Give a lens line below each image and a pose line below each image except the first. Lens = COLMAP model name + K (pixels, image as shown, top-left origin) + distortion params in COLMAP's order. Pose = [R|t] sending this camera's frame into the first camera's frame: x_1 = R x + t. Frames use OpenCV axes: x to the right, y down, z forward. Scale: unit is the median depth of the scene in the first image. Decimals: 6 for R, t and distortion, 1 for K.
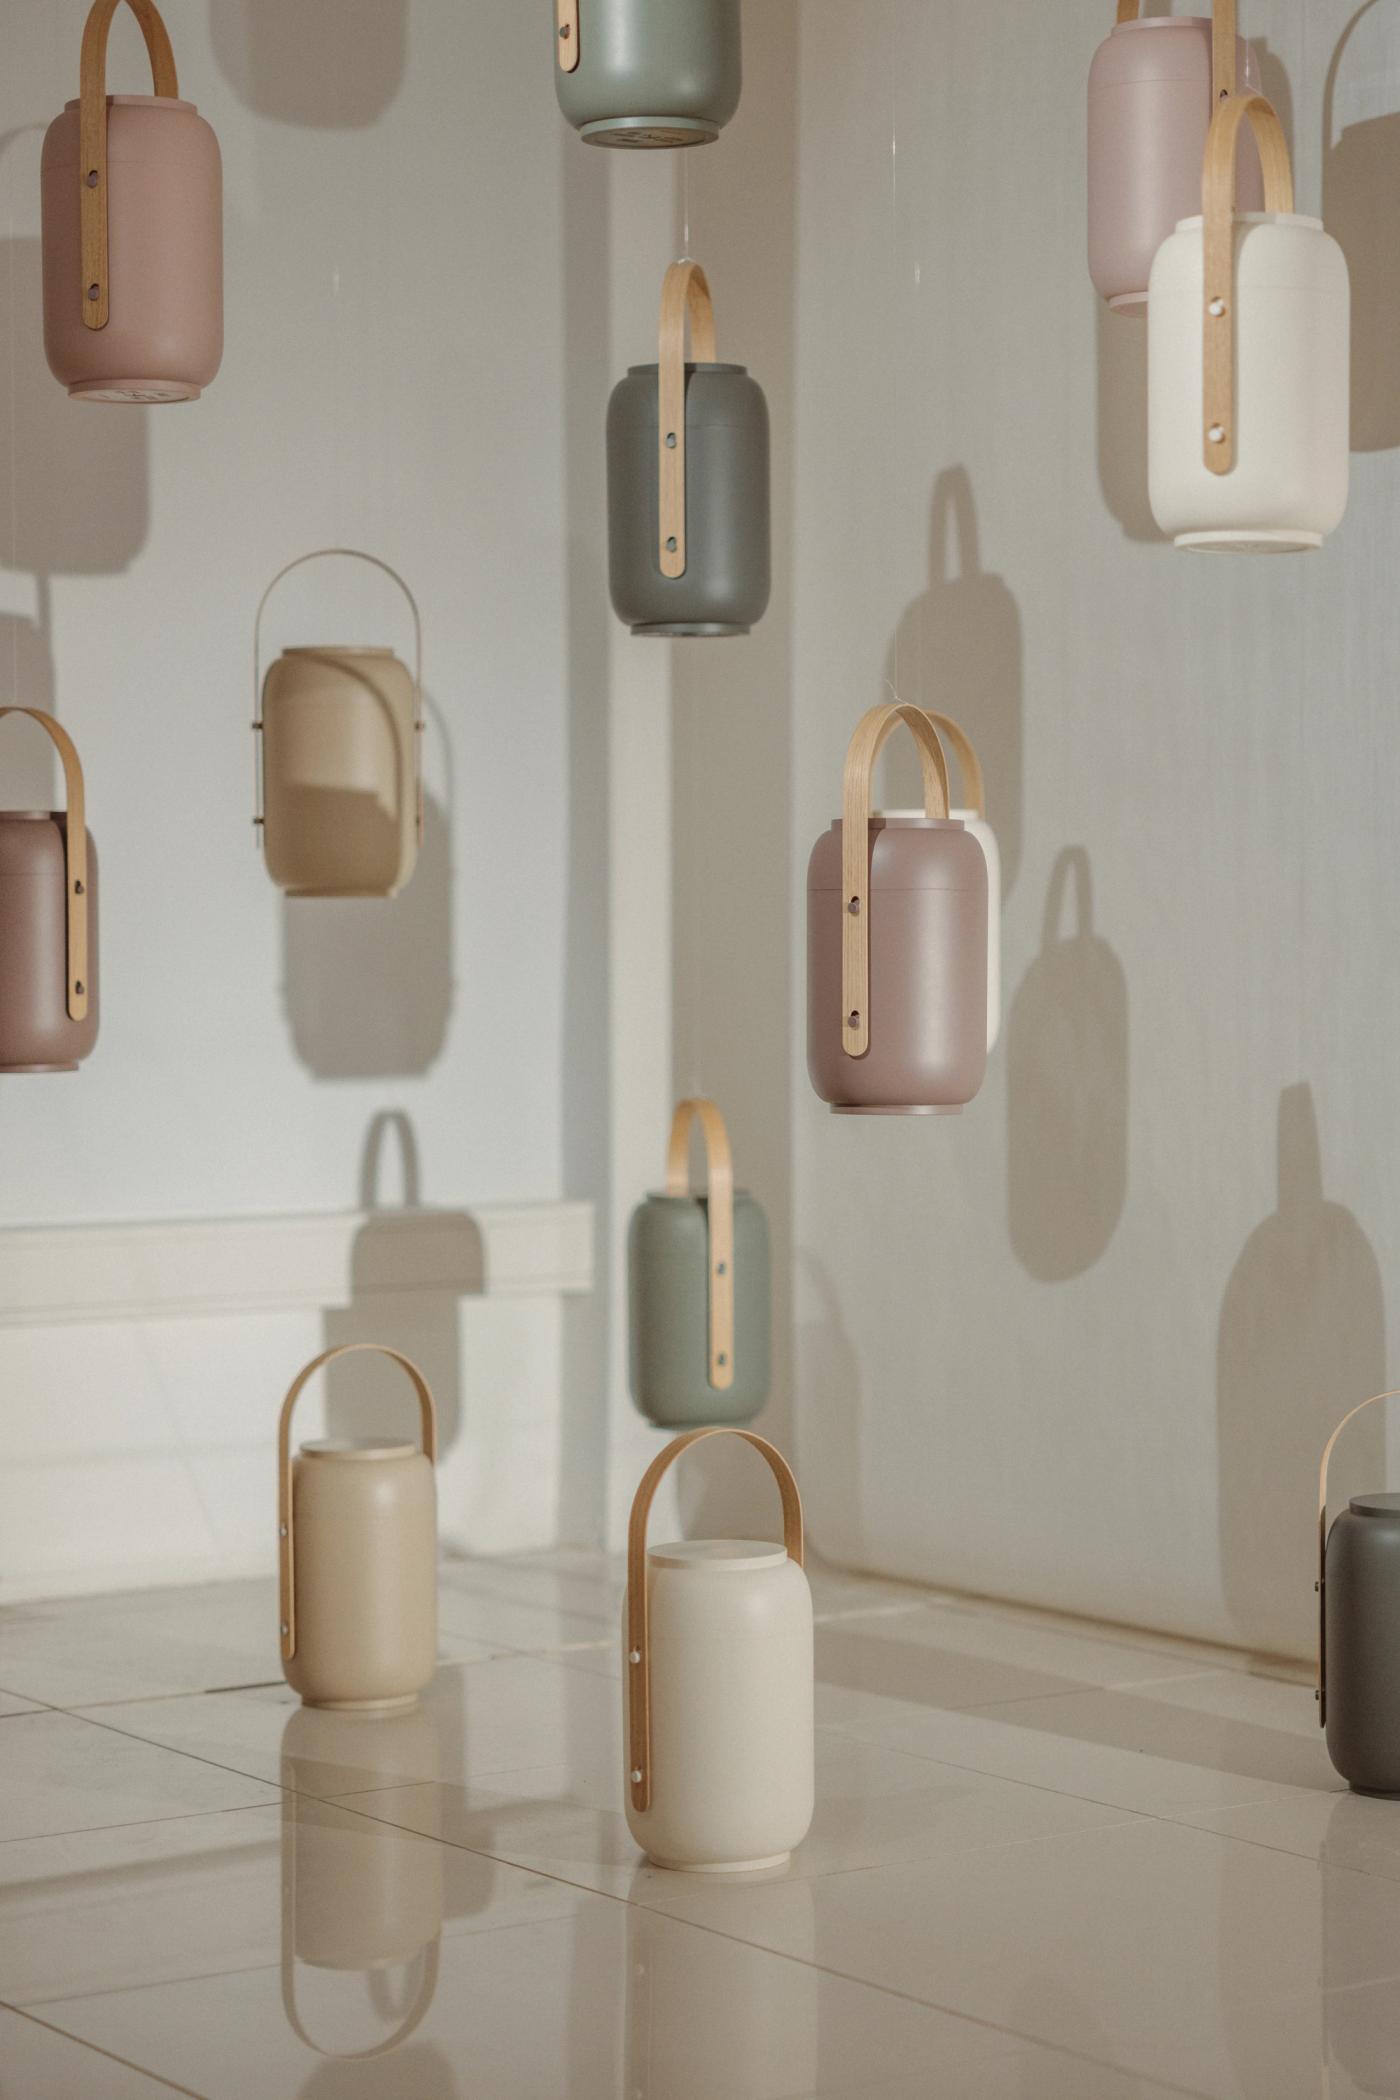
lens RADIAL K [[4307.6, 0, 700.0], [0, 4307.6, 1050.0], [0, 0, 1]] dist [0.014219, -0.406483]
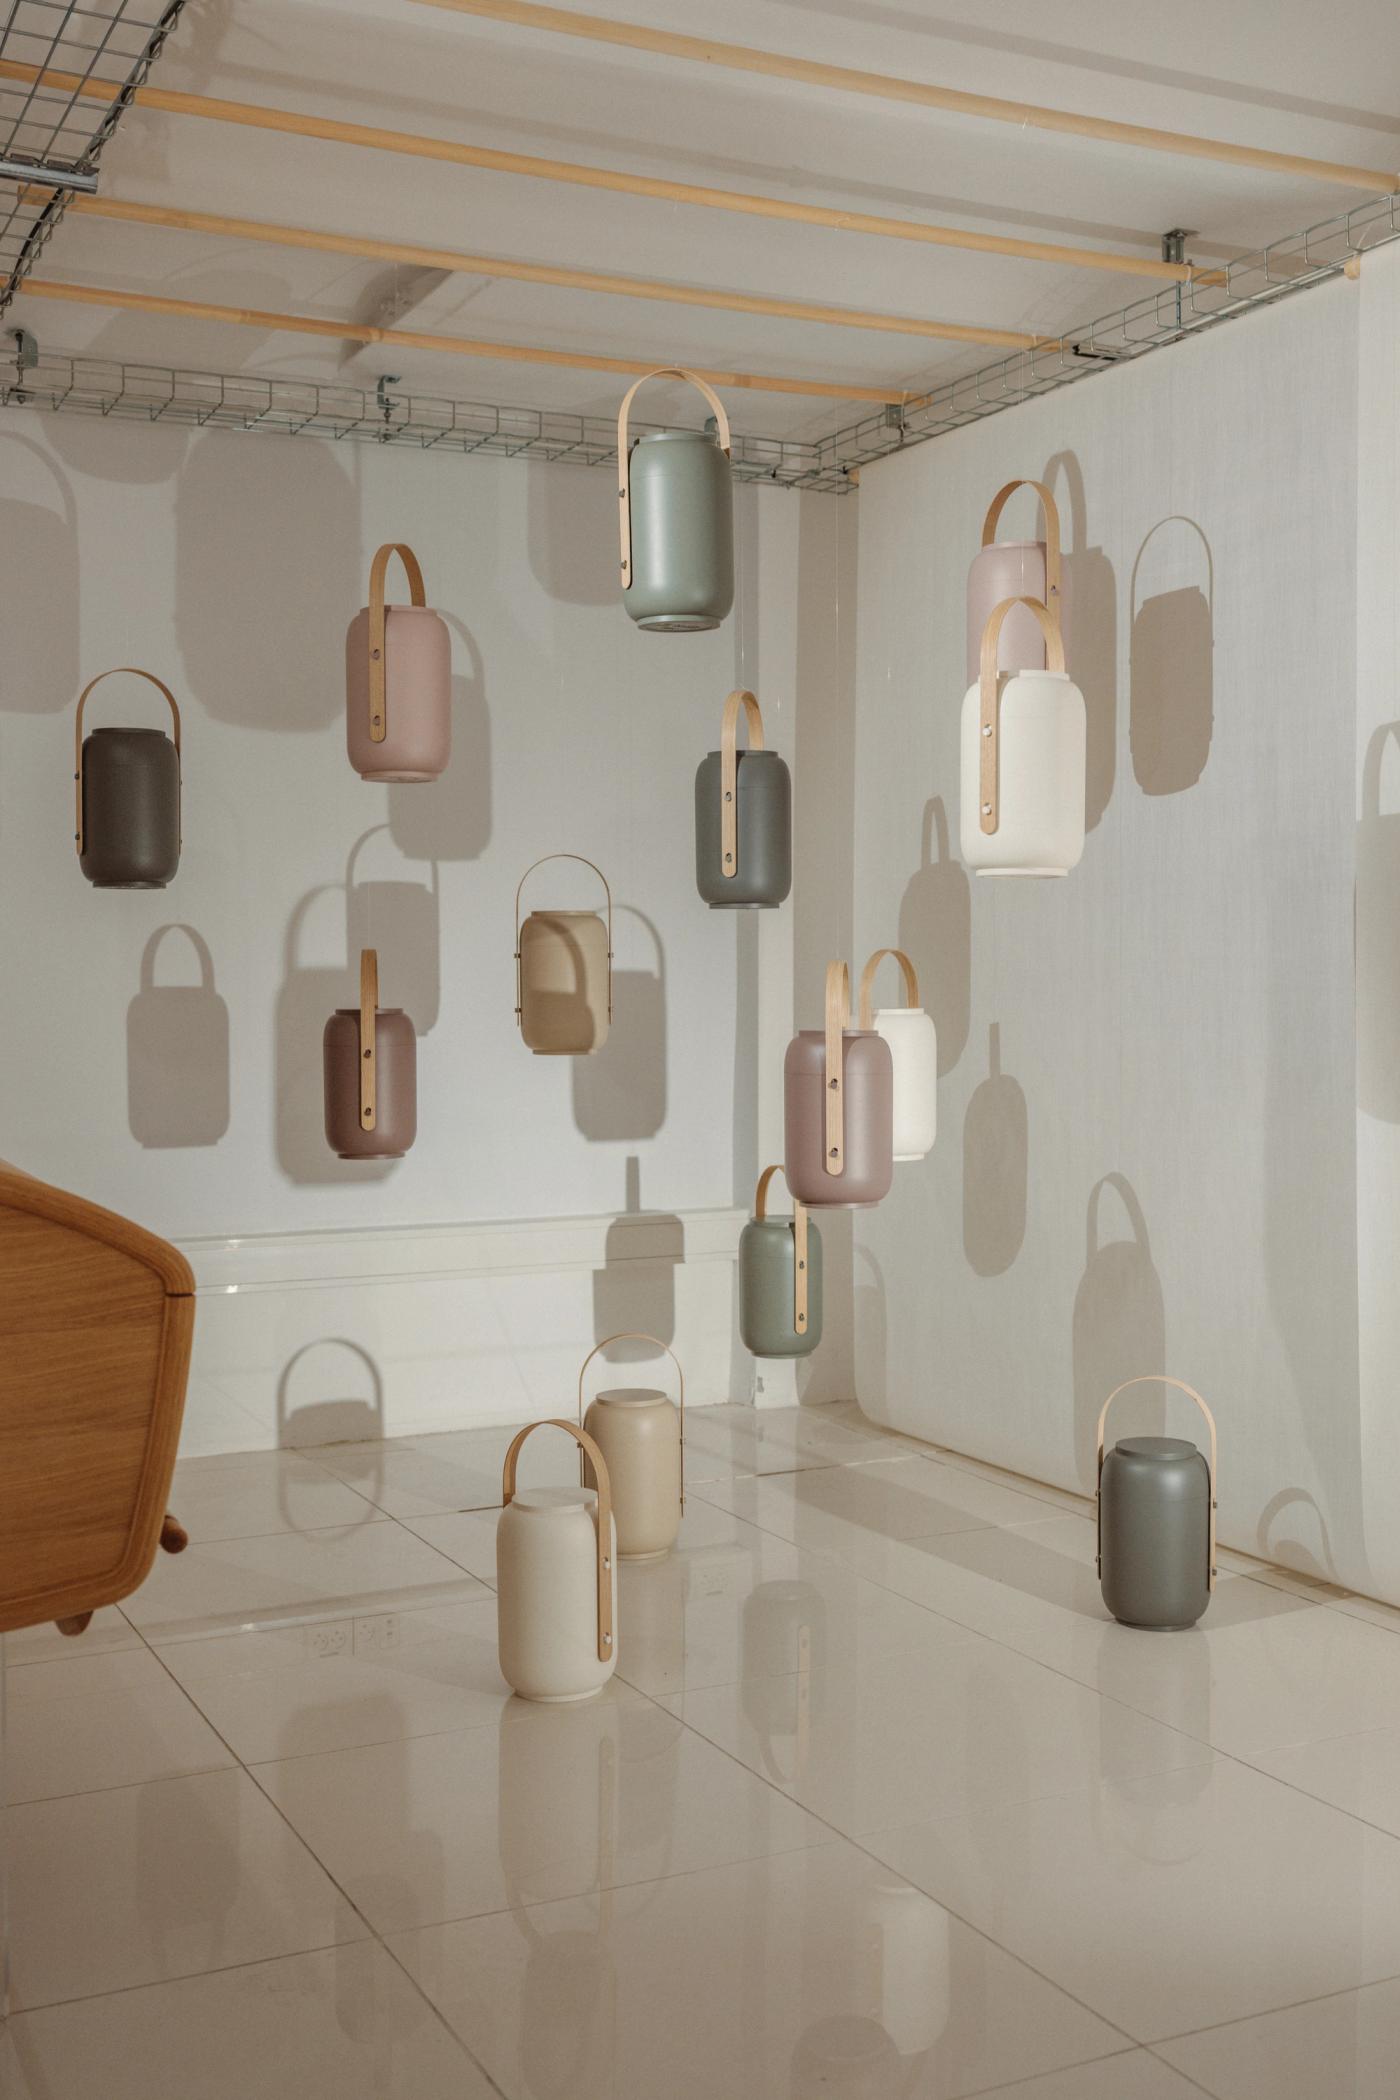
lens RADIAL K [[2183.0, 0, 700.7], [0, 2183.0, 1017.8], [0, 0, 1]] dist [0.000035, 0.003807]
pose [[0.990568, 0.001745, -0.137013, 0.099891], [-0.002900, 0.999962, -0.008233, -0.046256], [0.136993, 0.008553, 0.990535, 0.141587]]
